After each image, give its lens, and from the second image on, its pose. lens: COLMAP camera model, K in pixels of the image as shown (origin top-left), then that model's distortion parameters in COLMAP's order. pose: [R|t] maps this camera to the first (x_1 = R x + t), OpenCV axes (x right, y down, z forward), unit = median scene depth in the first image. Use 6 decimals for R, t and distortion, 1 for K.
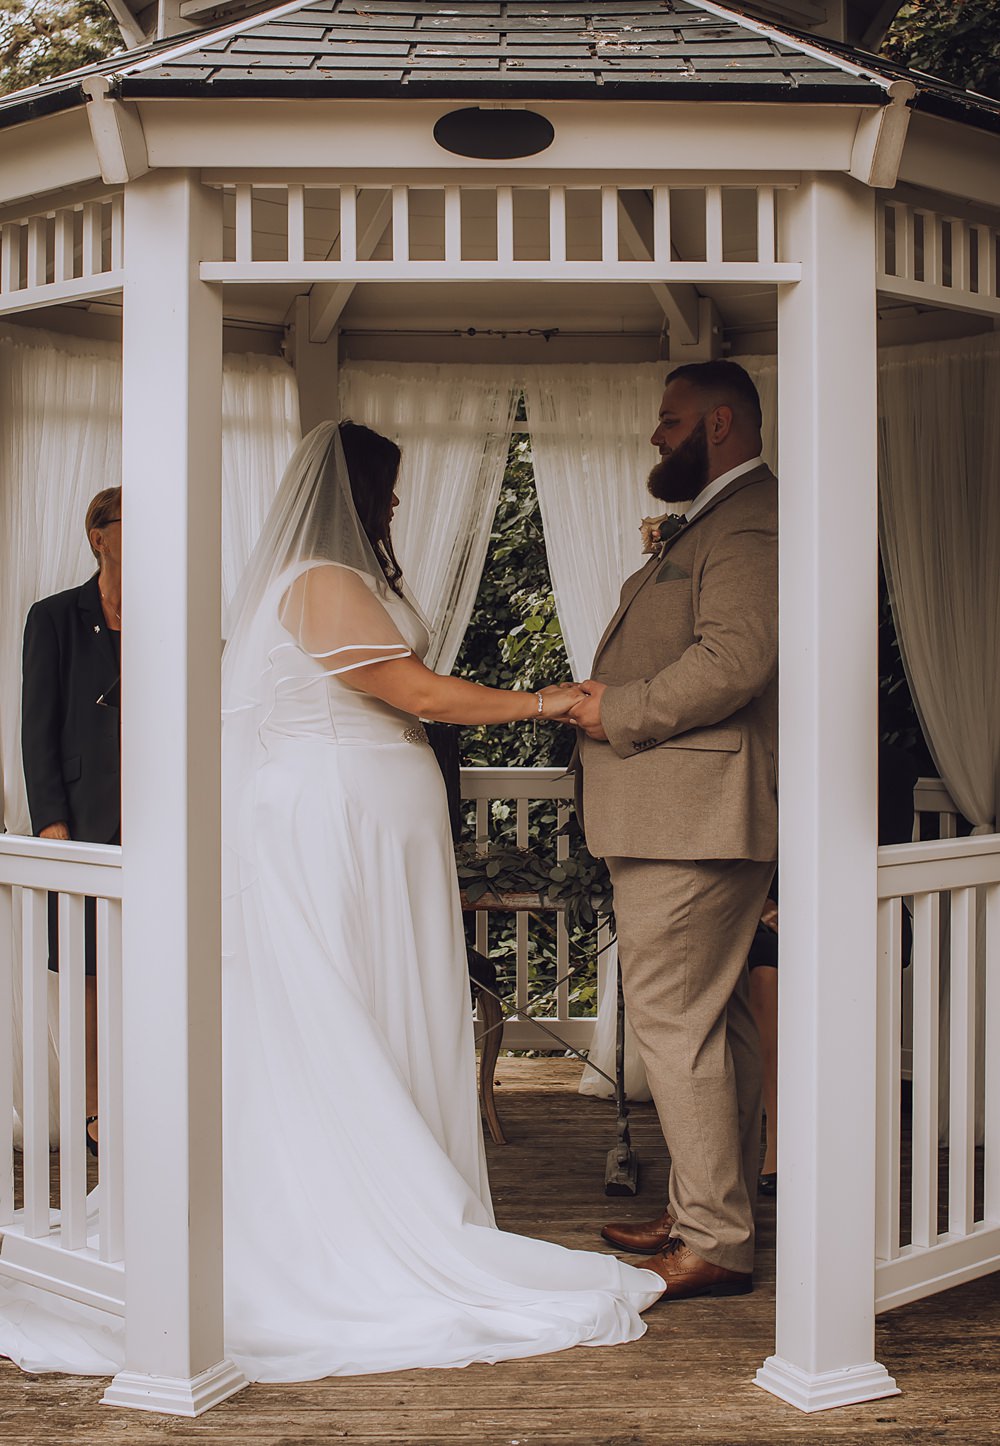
lens RADIAL K [[1986.0, 0, 500.0], [0, 1986.0, 723.0], [0, 0, 1]] dist [-0.005476, -0.012799]
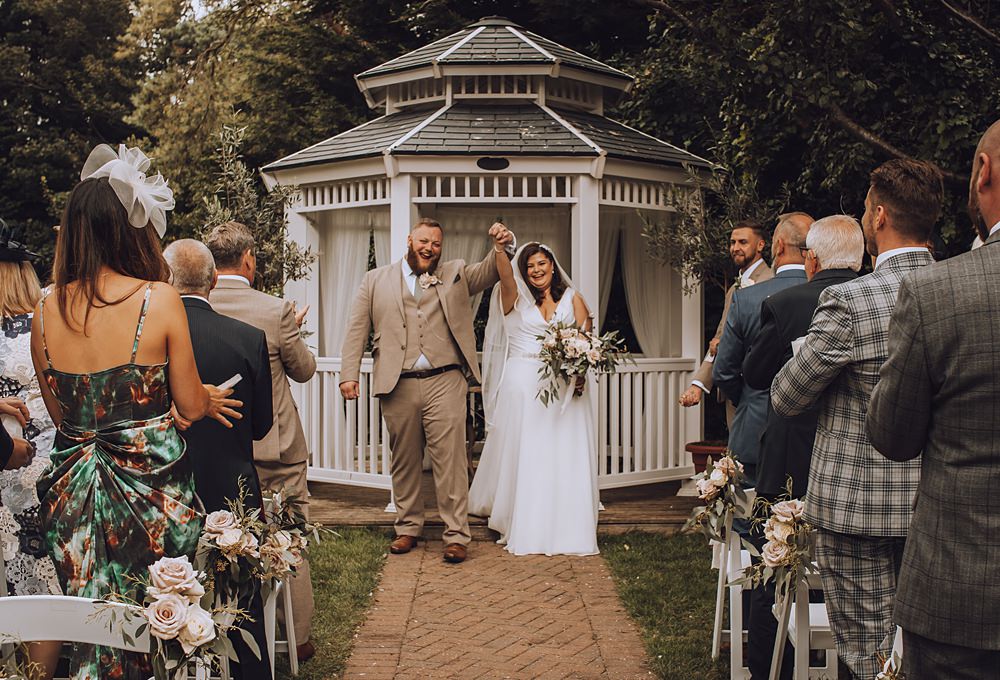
lens RADIAL K [[1332.6, 0, 519.4], [0, 1332.6, 324.8], [0, 0, 1]] dist [-0.129916, 0.031783]
pose [[0.999618, 0.002253, 0.027557, -0.021221], [-0.001143, 0.999190, -0.040223, 0.098419], [-0.027625, 0.040176, 0.998811, -1.417842]]
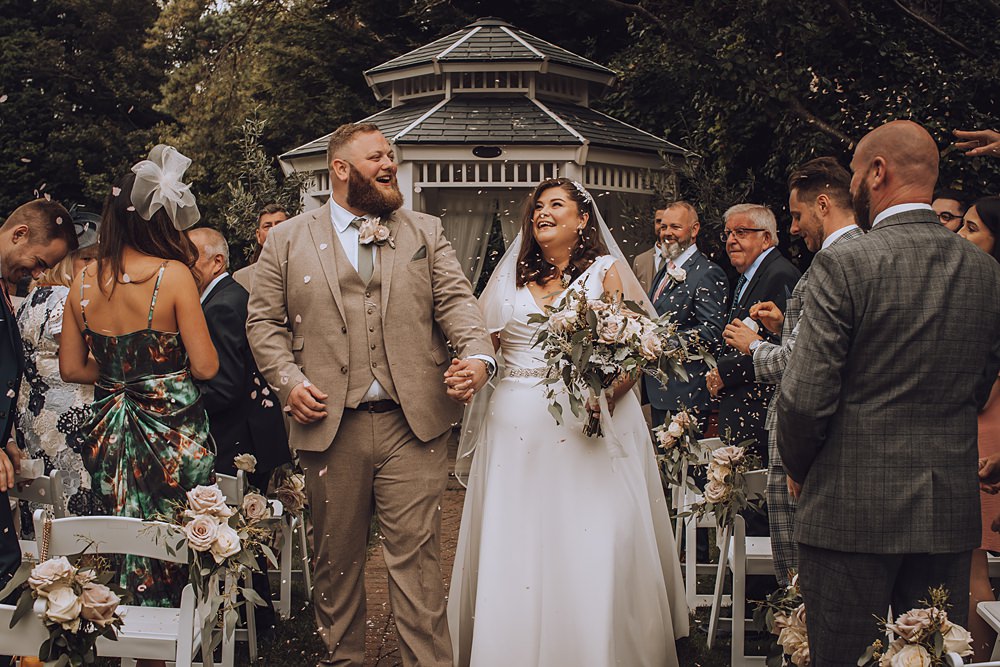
lens RADIAL K [[1310.4, 0, 500.0], [0, 1310.4, 333.5], [0, 0, 1]] dist [-0.122012, 0.037274]
pose [[0.999997, 0.002252, 0.000092, 0.023304], [-0.002251, 0.999912, -0.013091, 0.109899], [-0.000122, 0.013090, 0.999914, -1.651720]]
